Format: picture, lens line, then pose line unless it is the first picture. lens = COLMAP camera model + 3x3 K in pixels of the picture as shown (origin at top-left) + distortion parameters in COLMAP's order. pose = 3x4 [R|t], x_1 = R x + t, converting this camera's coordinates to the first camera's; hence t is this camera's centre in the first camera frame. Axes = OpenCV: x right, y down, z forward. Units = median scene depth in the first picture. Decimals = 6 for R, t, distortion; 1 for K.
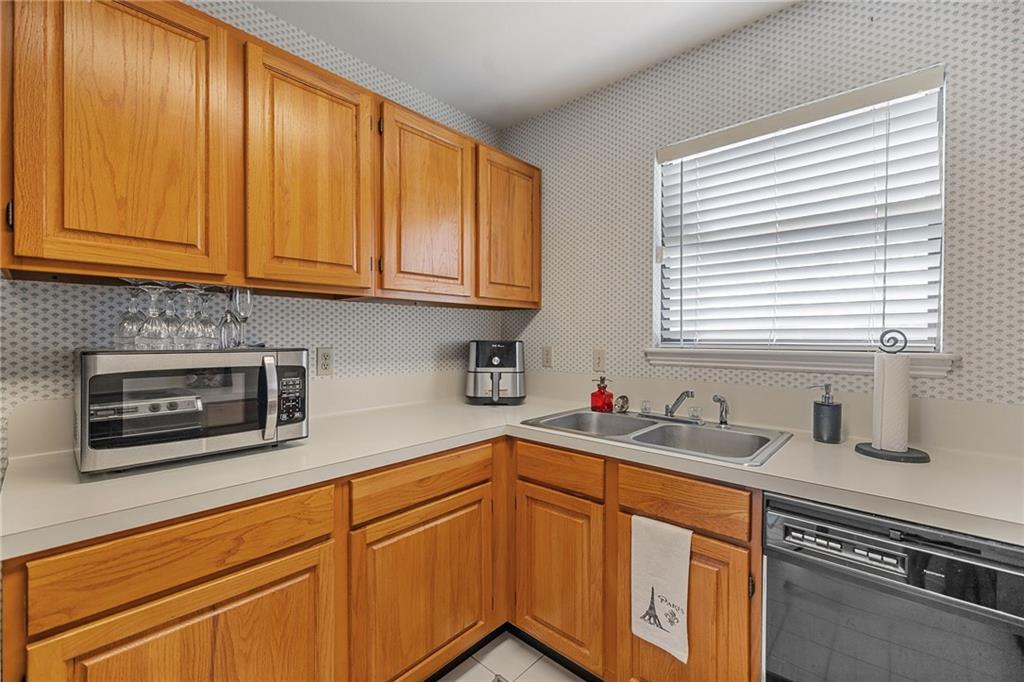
lens RADIAL K [[442.6, 0, 516.0], [0, 442.6, 326.7], [0, 0, 1]] dist [0.000130, 0.000649]
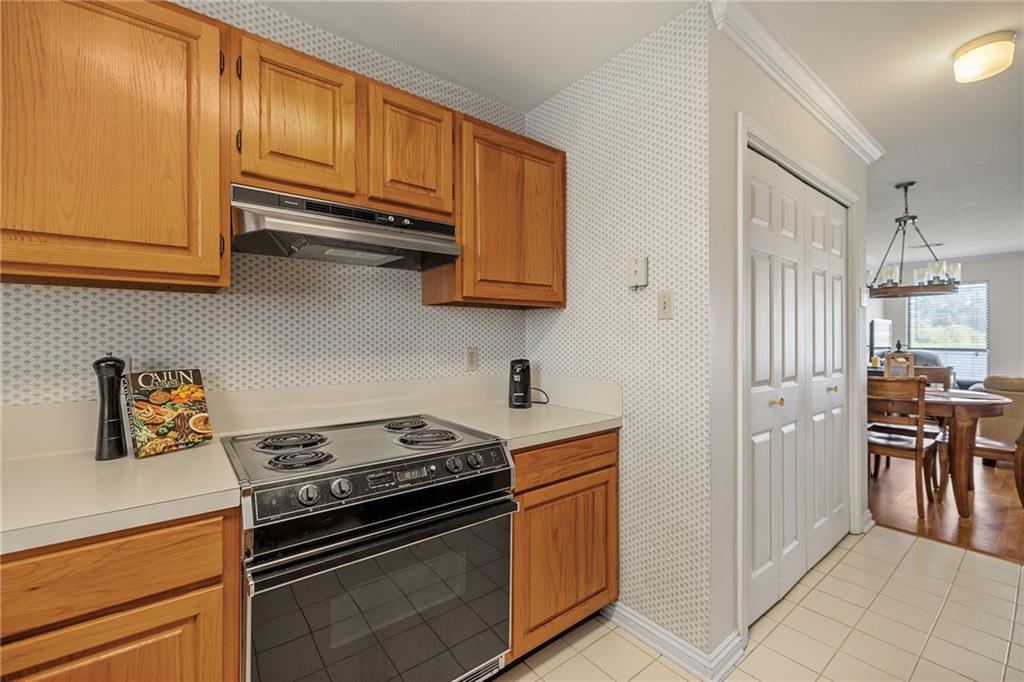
lens RADIAL K [[435.5, 0, 503.8], [0, 435.5, 336.6], [0, 0, 1]] dist [-0.002892, -0.000110]
pose [[0.981550, -0.004020, -0.191162, 0.140179], [0.007079, 0.999858, 0.015322, 0.003162], [0.191073, -0.016393, 0.981439, 0.163091]]
